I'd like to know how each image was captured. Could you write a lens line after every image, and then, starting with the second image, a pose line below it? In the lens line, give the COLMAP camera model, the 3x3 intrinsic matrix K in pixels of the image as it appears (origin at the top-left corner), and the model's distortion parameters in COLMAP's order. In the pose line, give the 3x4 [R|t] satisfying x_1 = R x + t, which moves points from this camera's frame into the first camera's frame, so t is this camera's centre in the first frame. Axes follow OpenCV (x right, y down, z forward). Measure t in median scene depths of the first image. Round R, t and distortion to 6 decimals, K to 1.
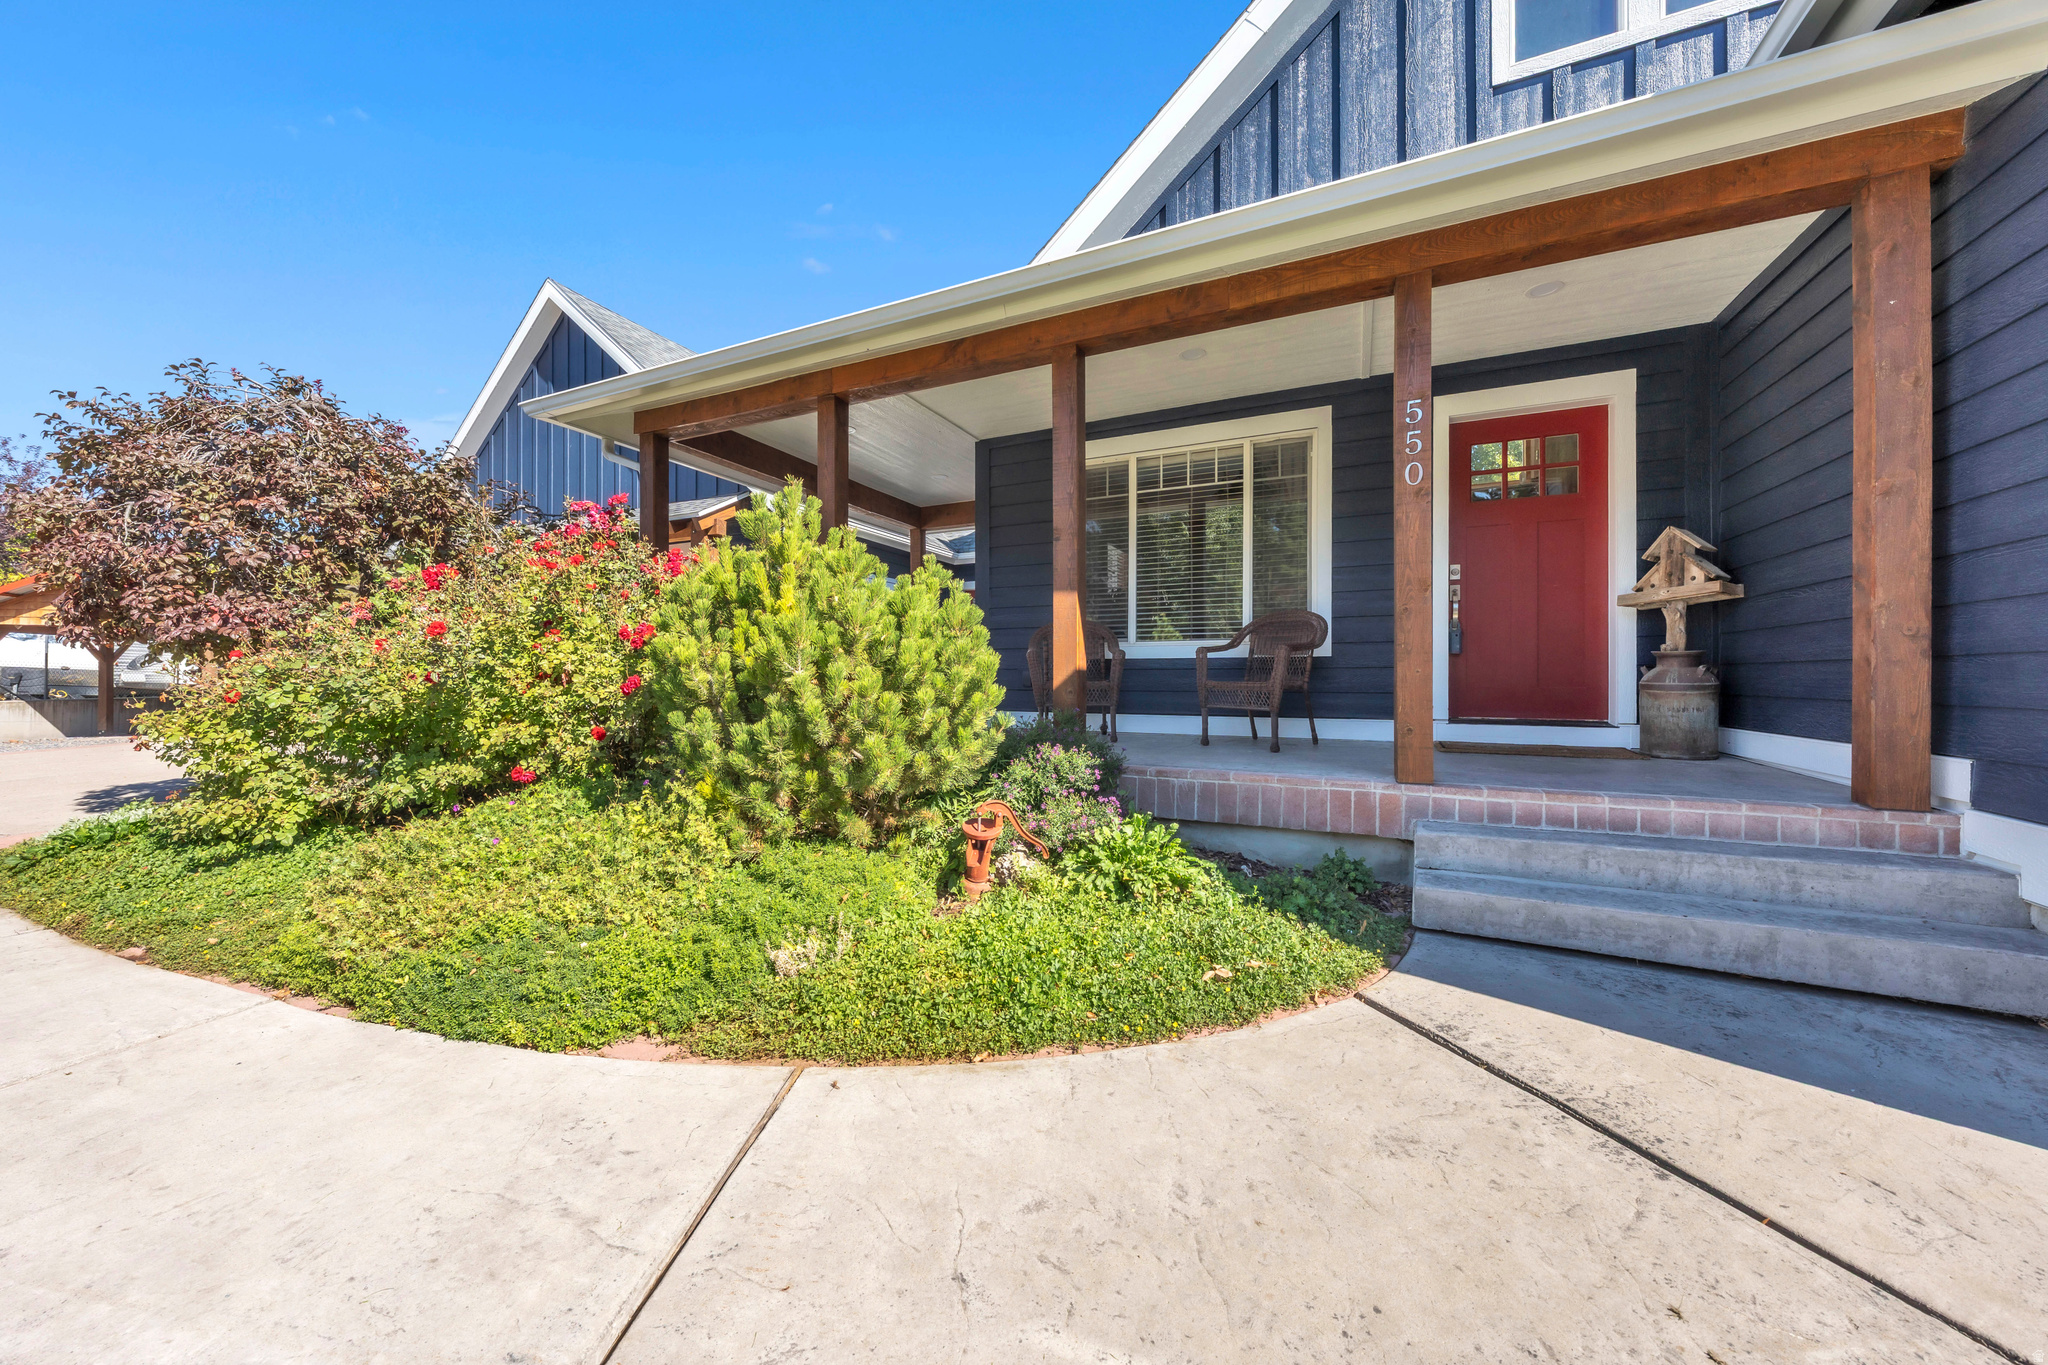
lens RADIAL K [[716.7, 0, 1018.7], [0, 716.7, 684.5], [0, 0, 1]] dist [-0.000295, 0.000452]
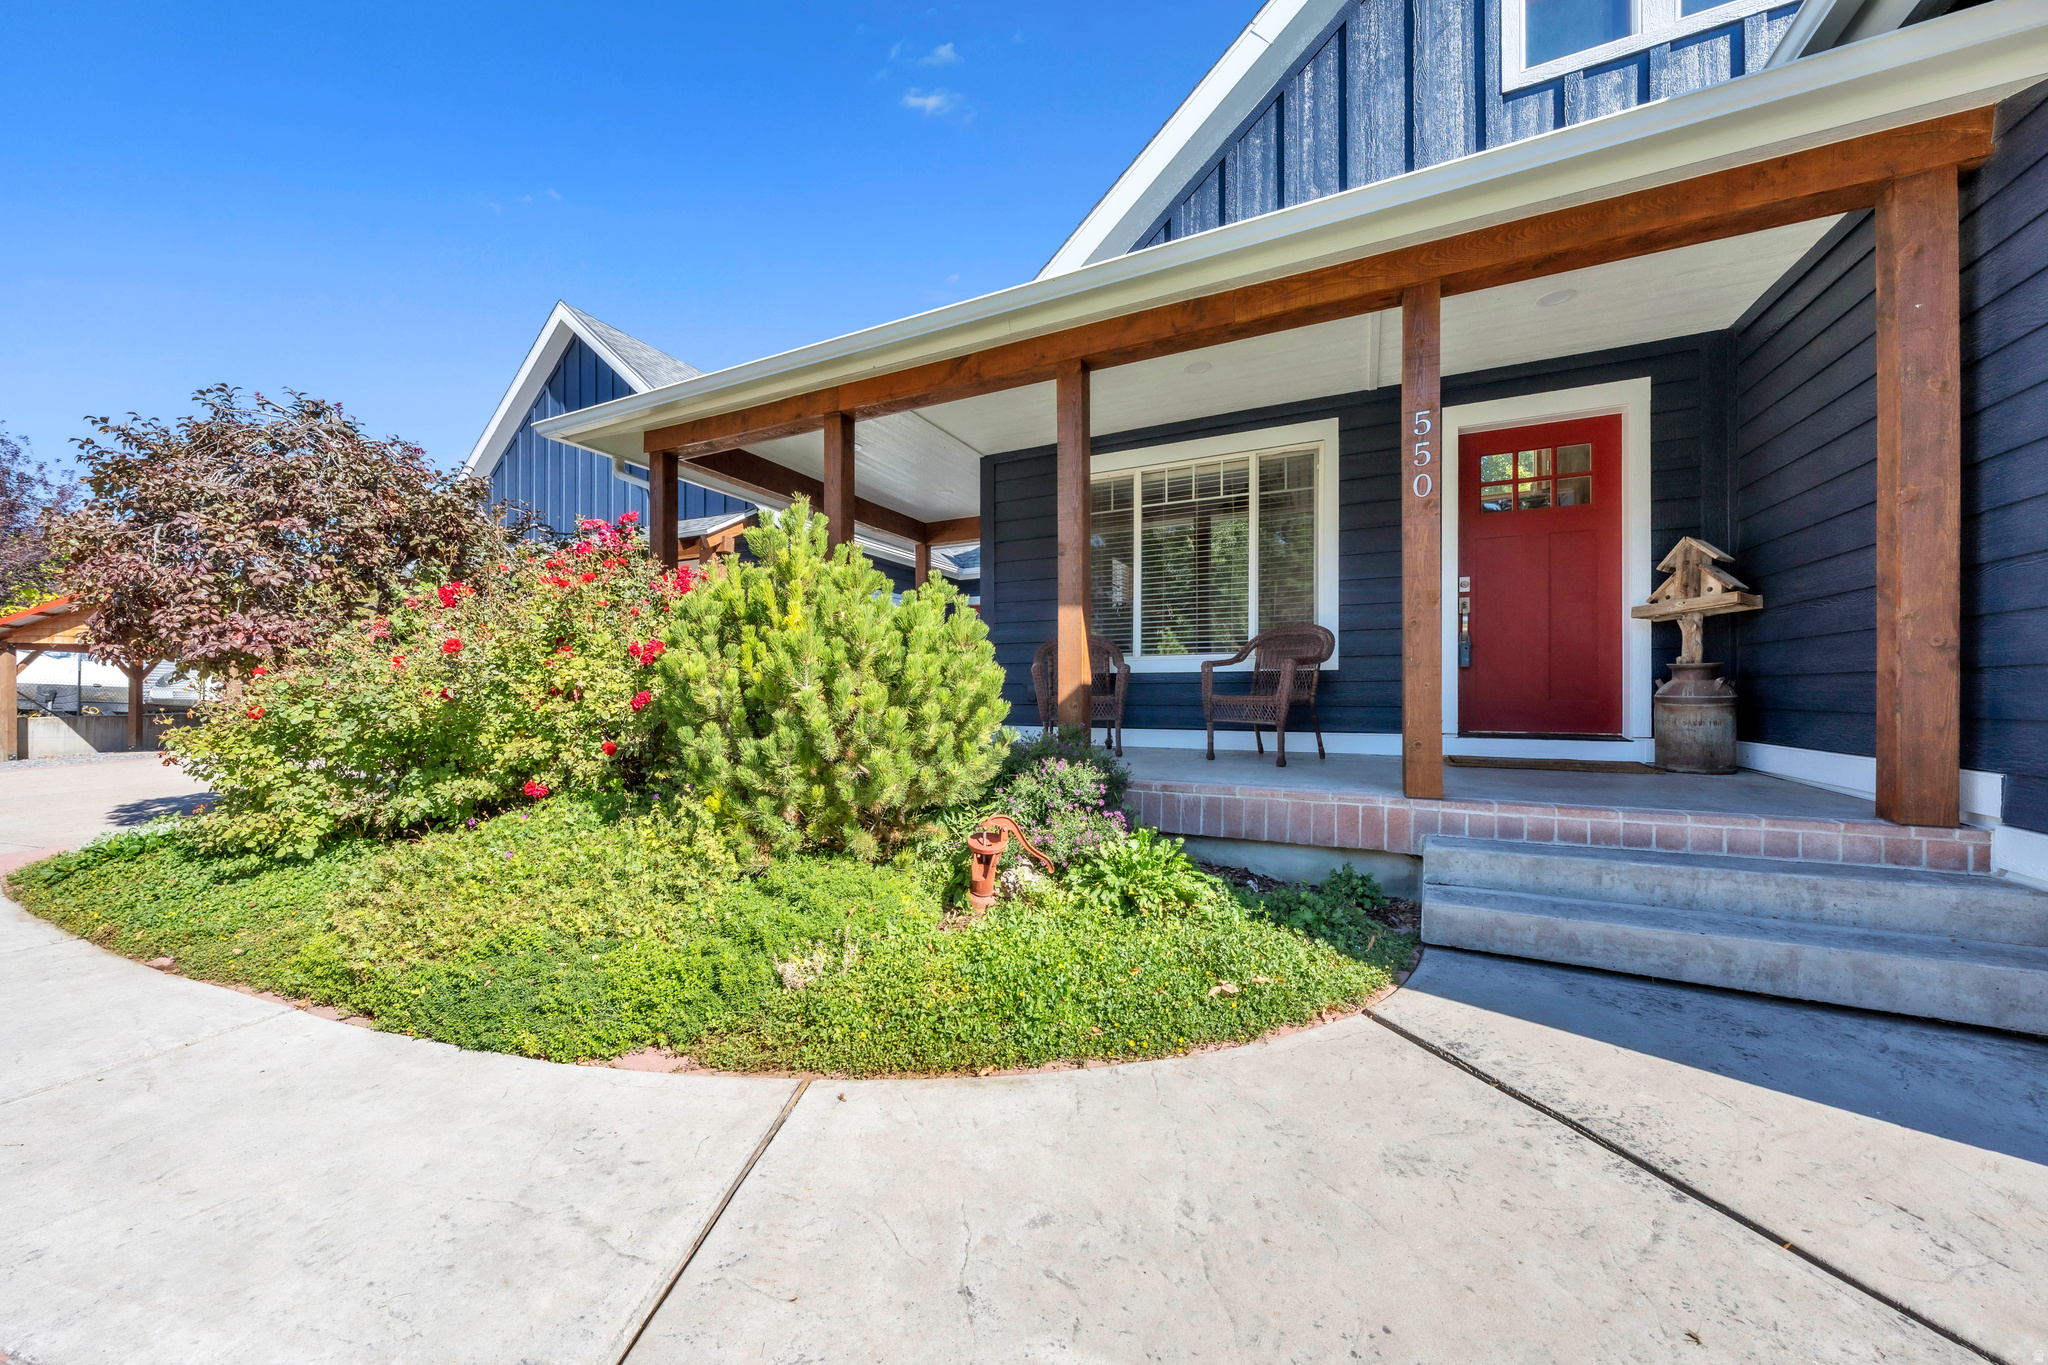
lens RADIAL K [[716.7, 0, 1009.6], [0, 716.7, 697.2], [0, 0, 1]] dist [-0.000295, 0.000452]
pose [[0.999781, -0.002311, -0.020804, 0.001005], [0.002250, 0.999993, -0.002988, 0.000023], [0.020810, 0.002941, 0.999779, -0.002289]]
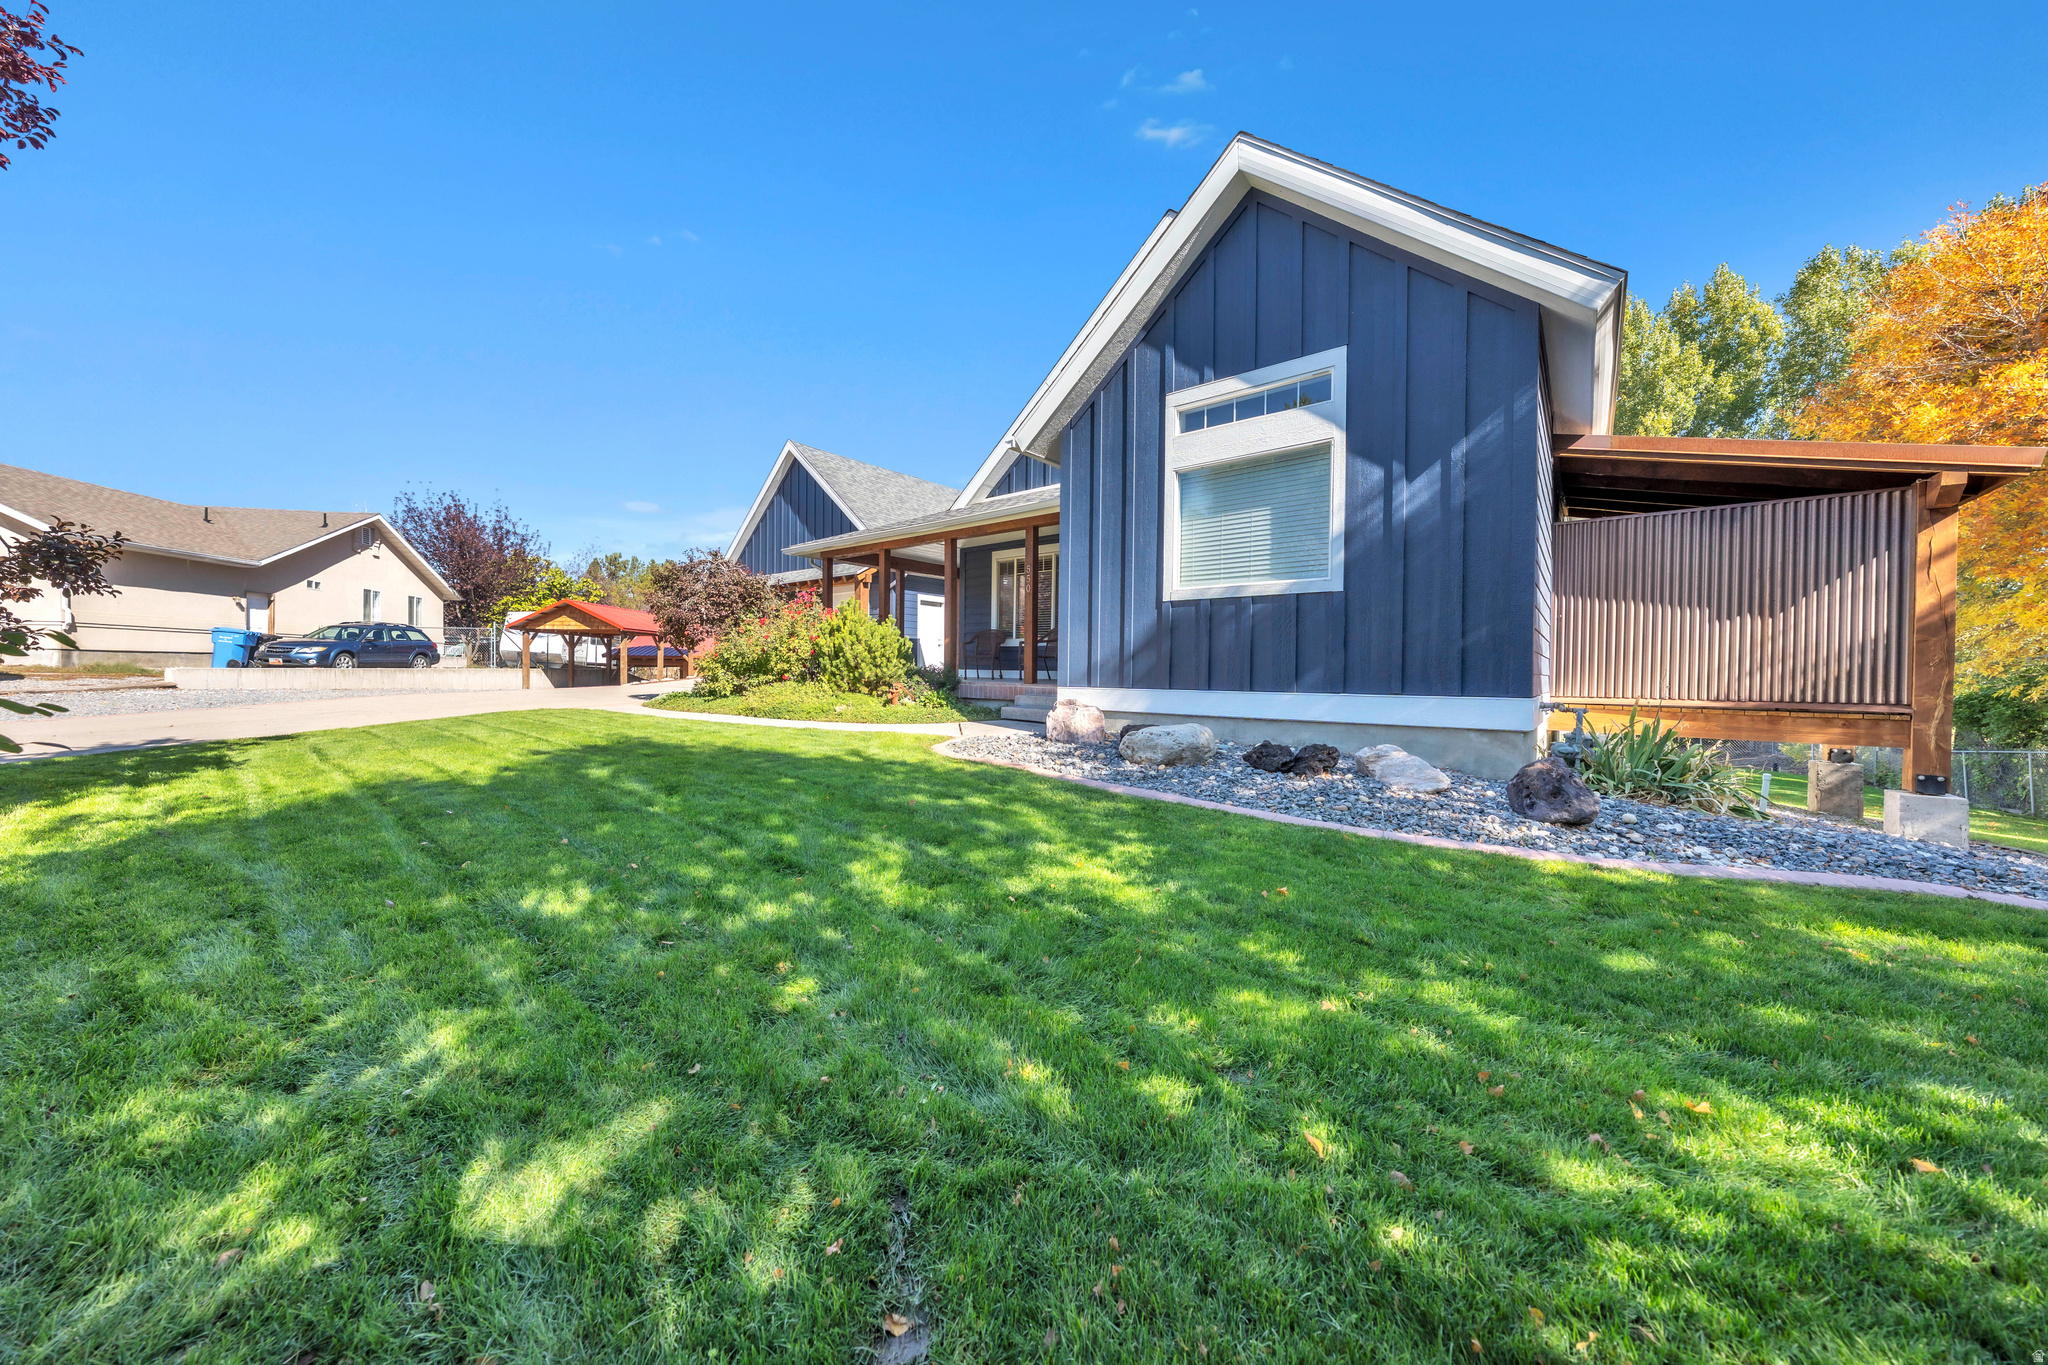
lens RADIAL K [[716.7, 0, 1028.7], [0, 716.7, 683.3], [0, 0, 1]] dist [-0.000295, 0.000452]
pose [[0.969392, 0.014541, -0.245086, 1.308553], [-0.012166, 0.999863, 0.011205, 0.097188], [0.245215, -0.007880, 0.969437, -2.082539]]
